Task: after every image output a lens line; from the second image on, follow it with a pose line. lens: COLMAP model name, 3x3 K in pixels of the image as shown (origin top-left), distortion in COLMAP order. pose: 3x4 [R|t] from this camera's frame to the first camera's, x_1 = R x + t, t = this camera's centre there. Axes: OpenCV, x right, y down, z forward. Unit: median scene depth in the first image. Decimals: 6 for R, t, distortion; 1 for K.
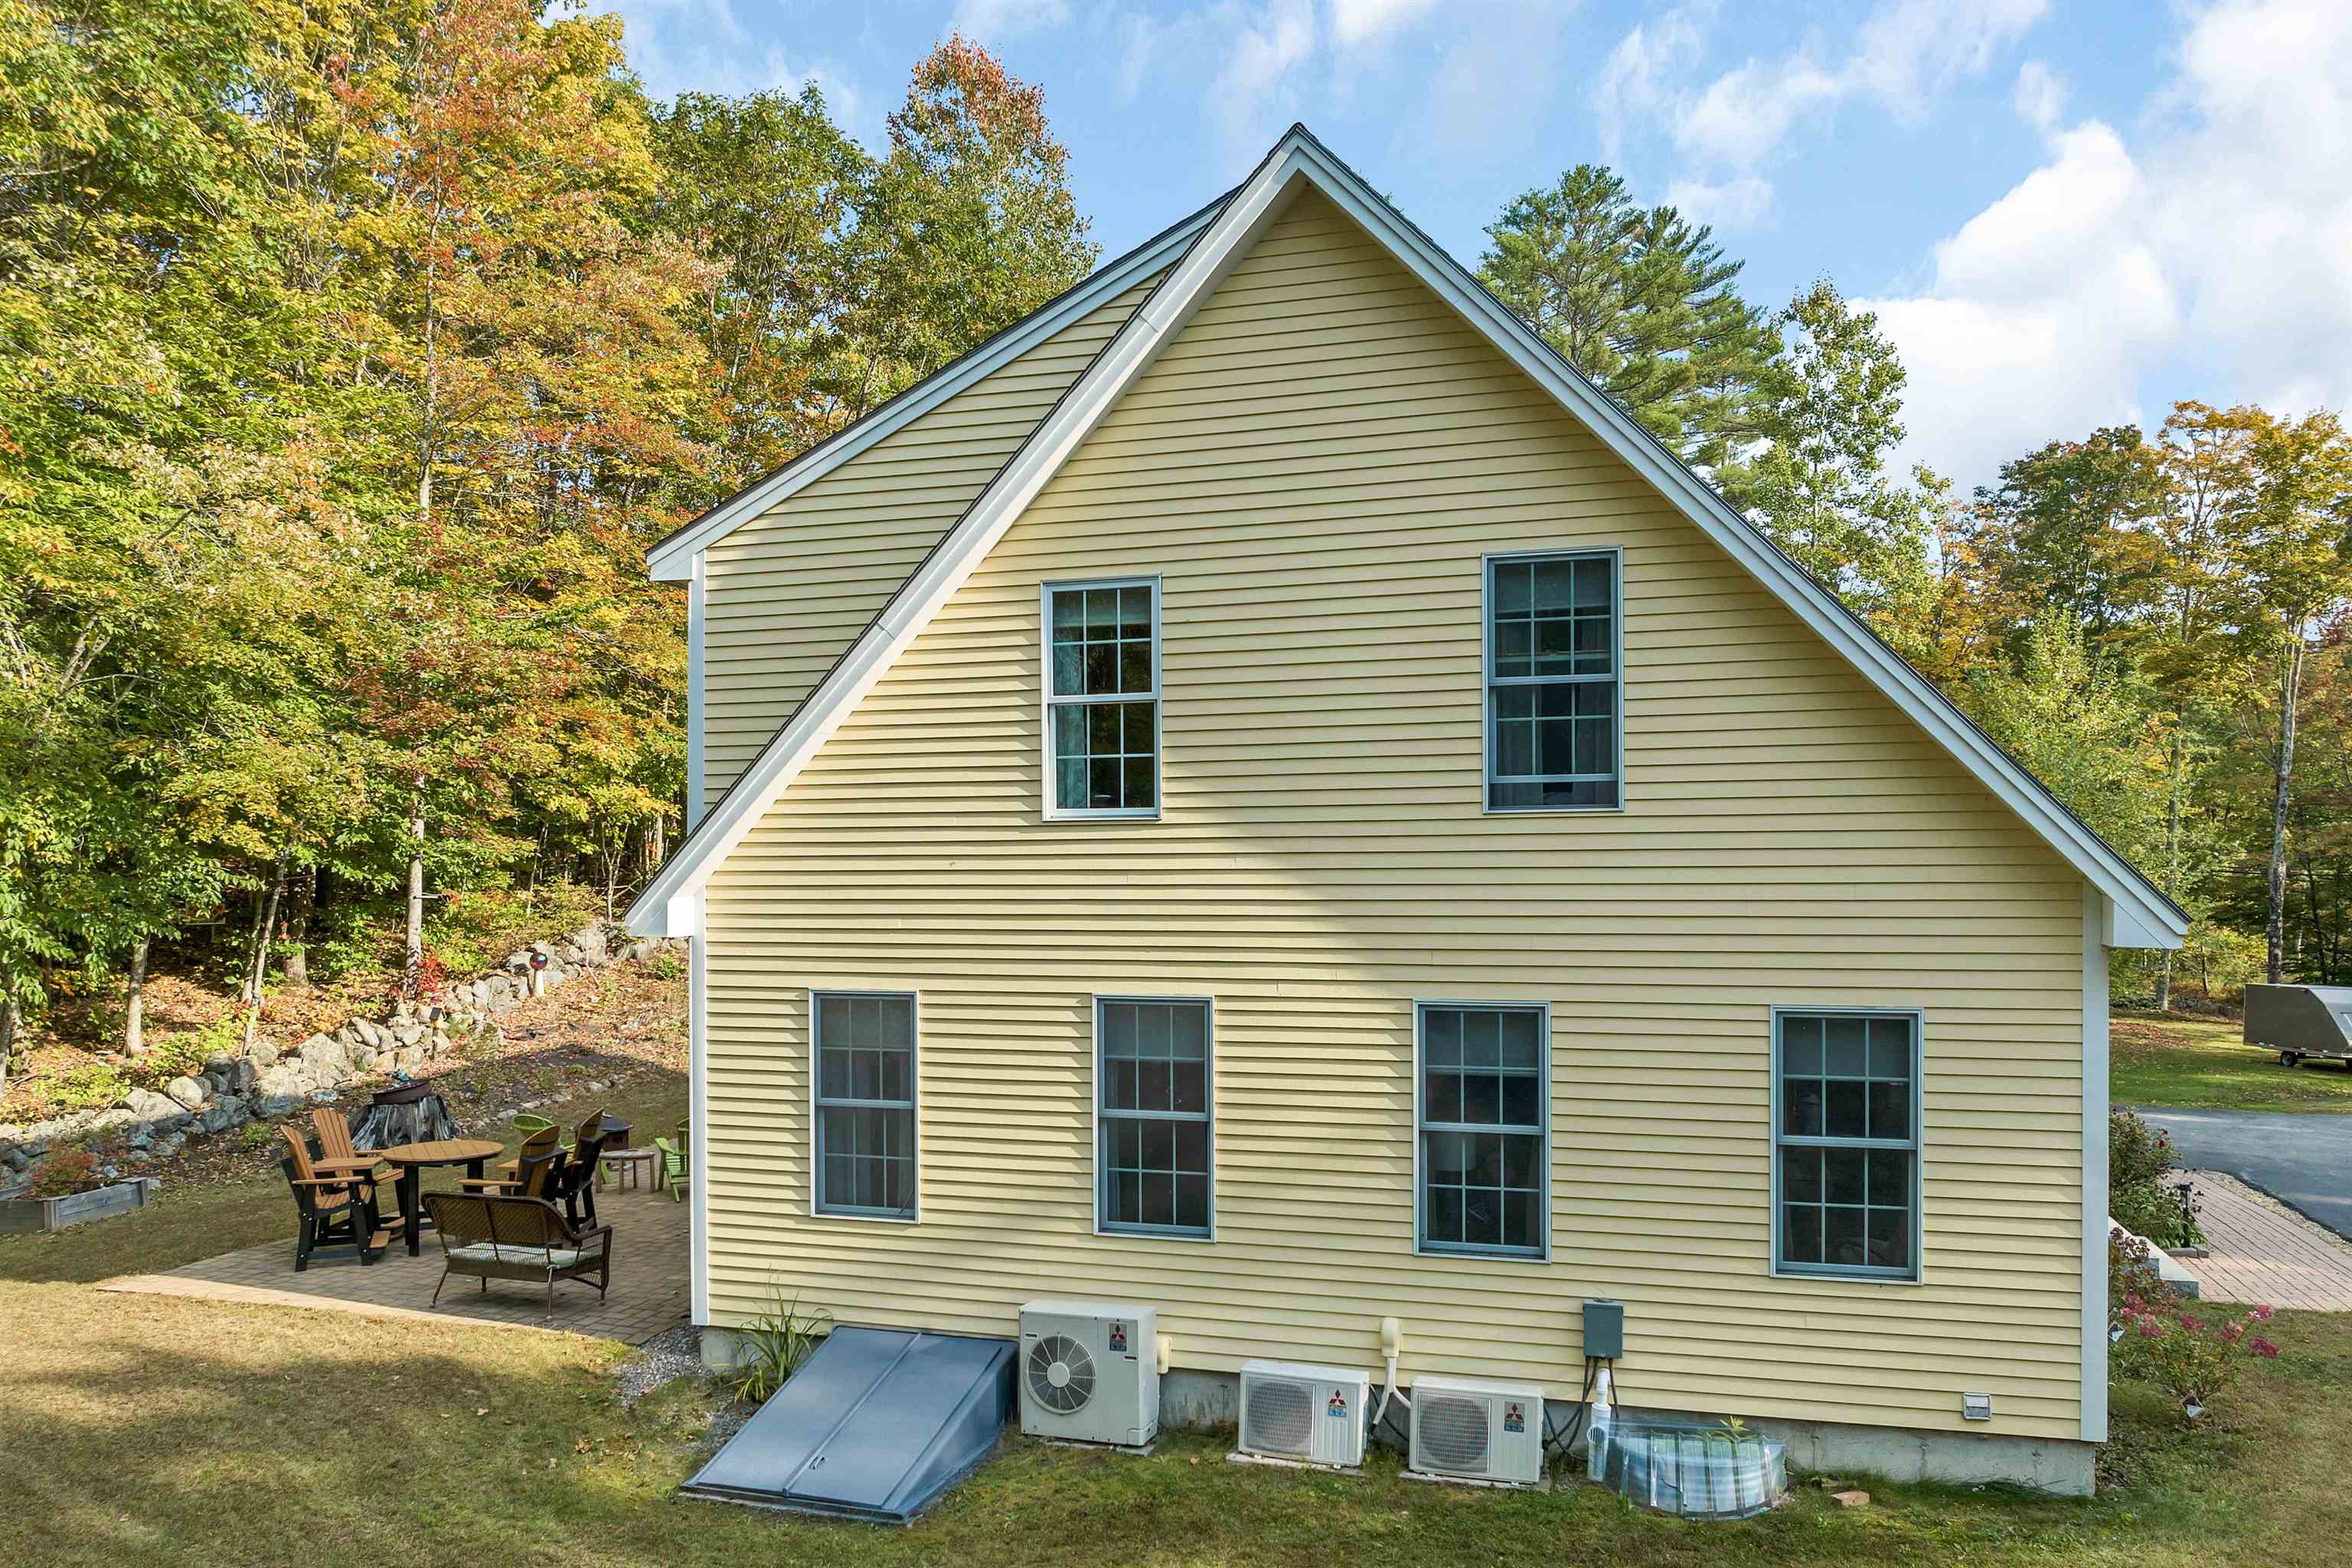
lens RADIAL K [[1698.5, 0, 1180.0], [0, 1698.5, 865.9], [0, 0, 1]] dist [-0.009742, -0.029190]
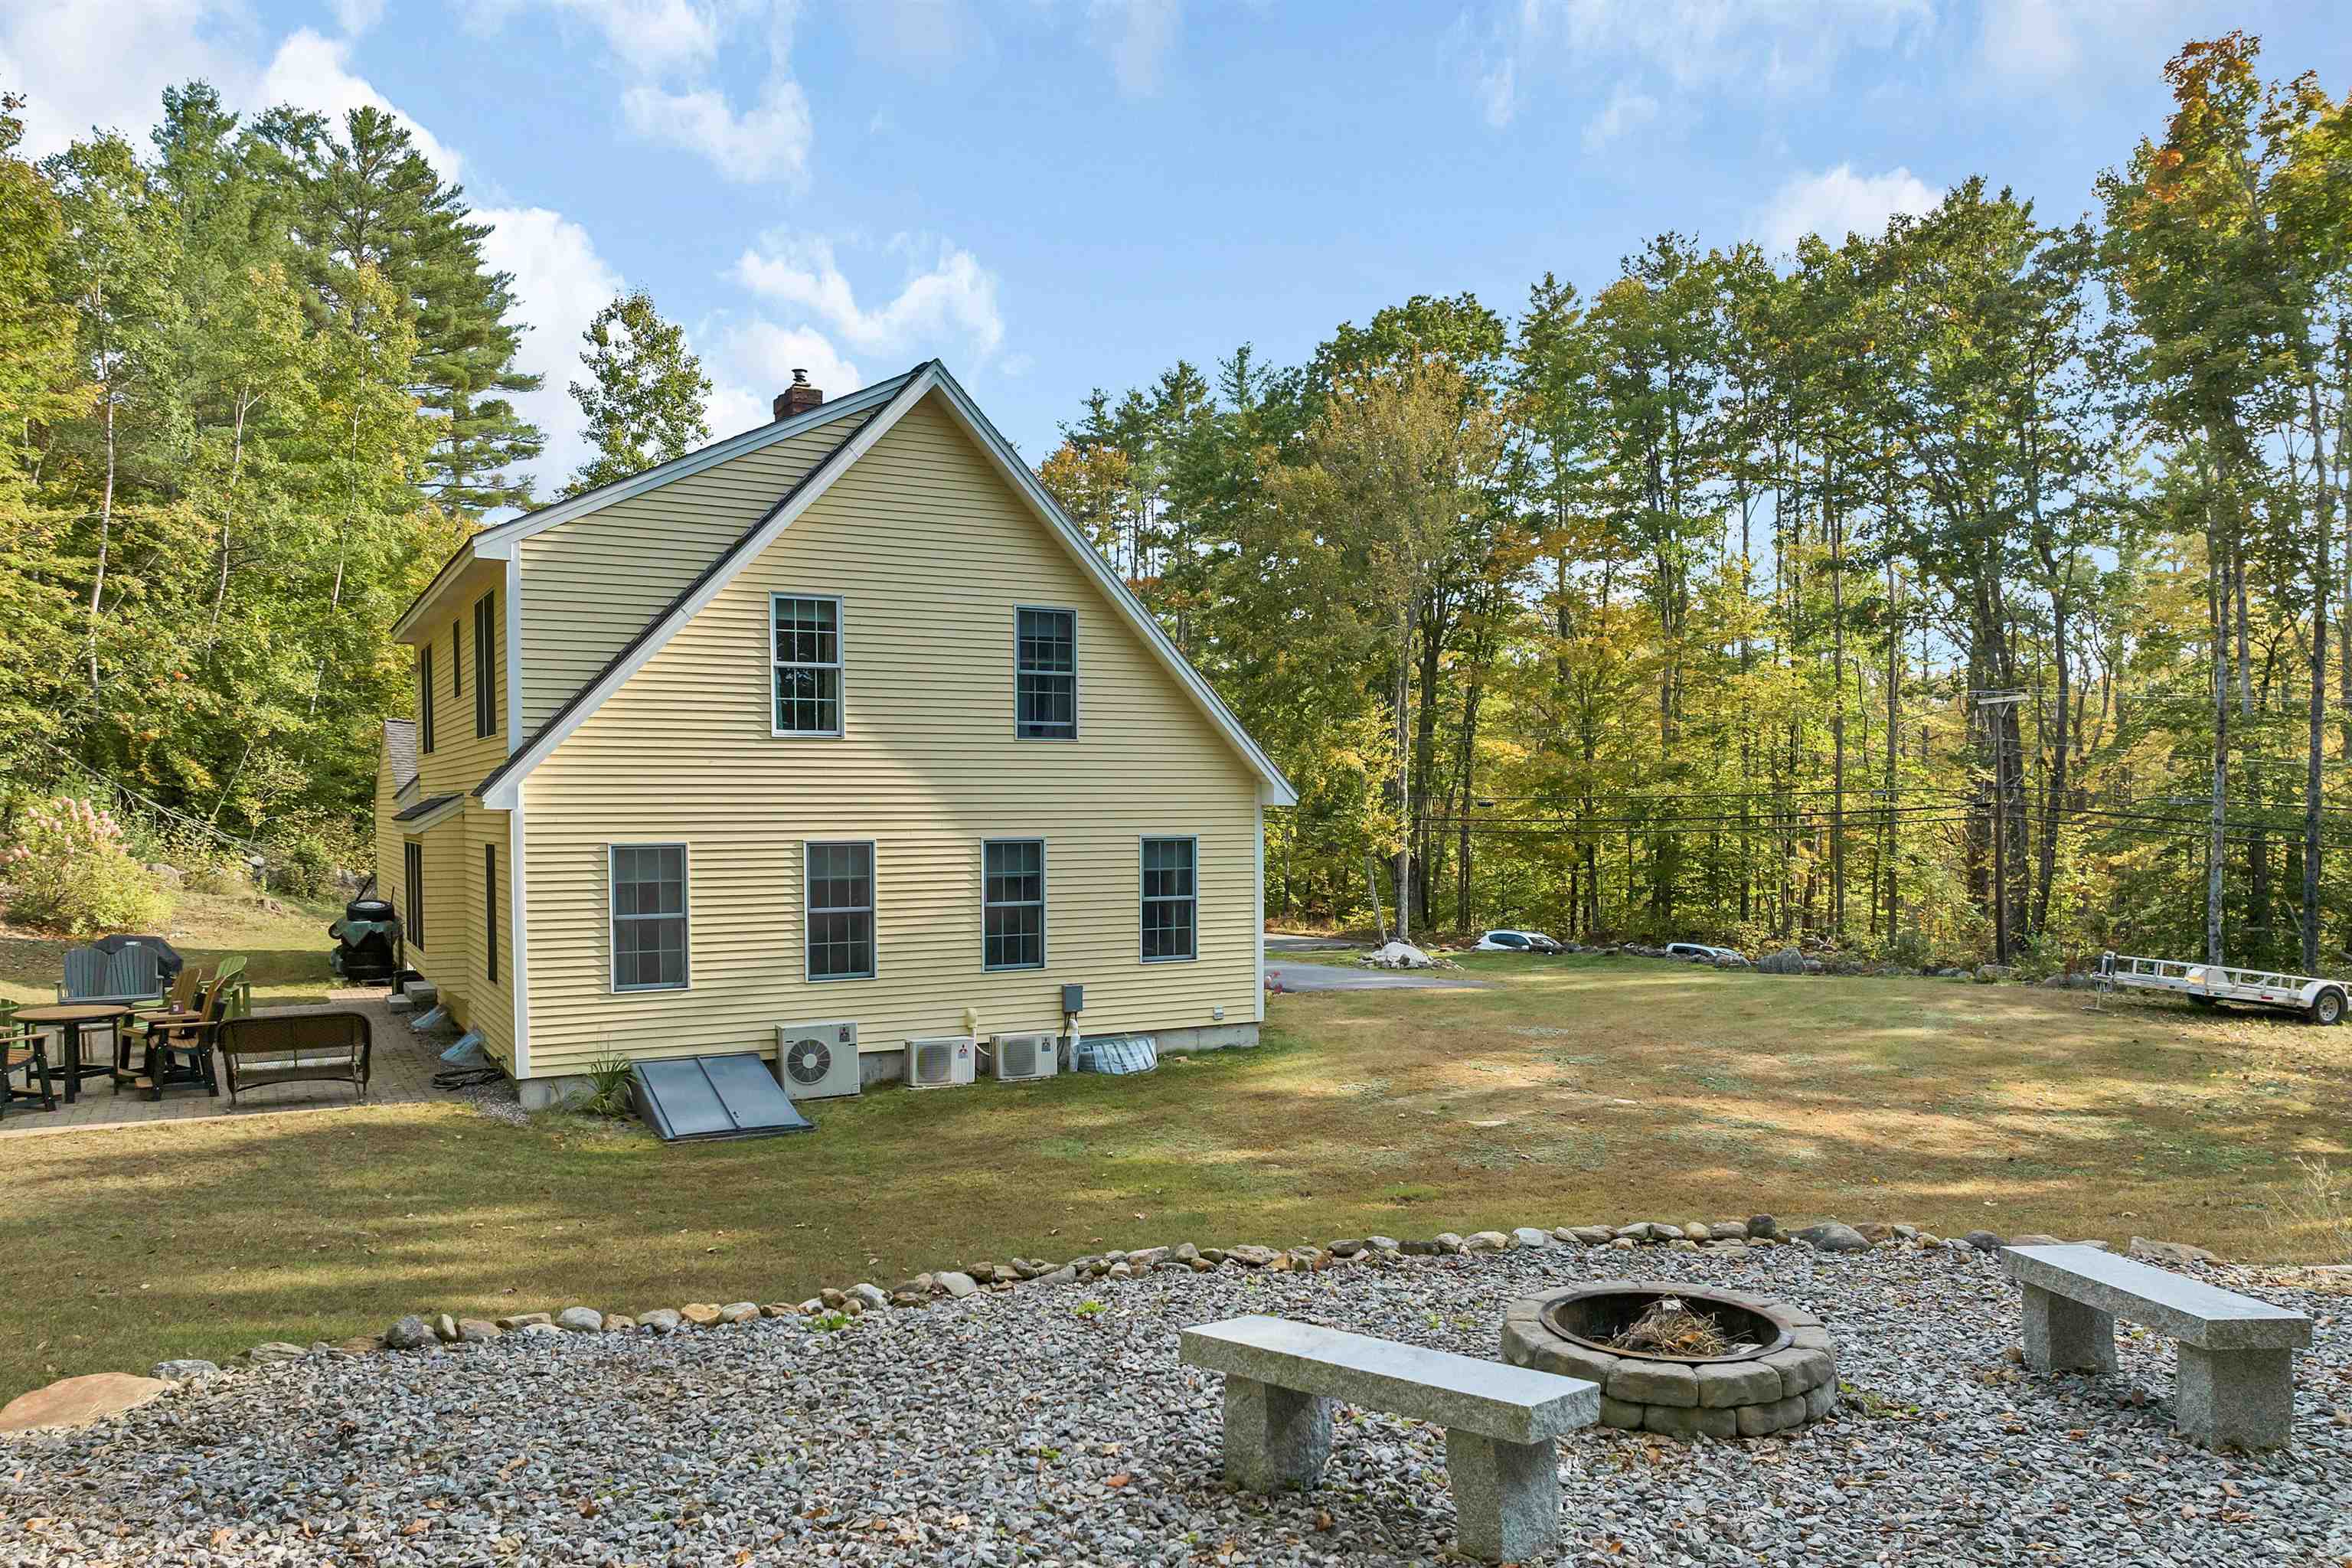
lens RADIAL K [[1698.5, 0, 1180.0], [0, 1698.5, 865.9], [0, 0, 1]] dist [-0.009742, -0.029190]
pose [[0.686657, -0.025872, 0.726521, -1.059123], [-0.003683, 0.999230, 0.039064, 0.034357], [-0.726973, -0.029499, 0.686032, -0.445262]]
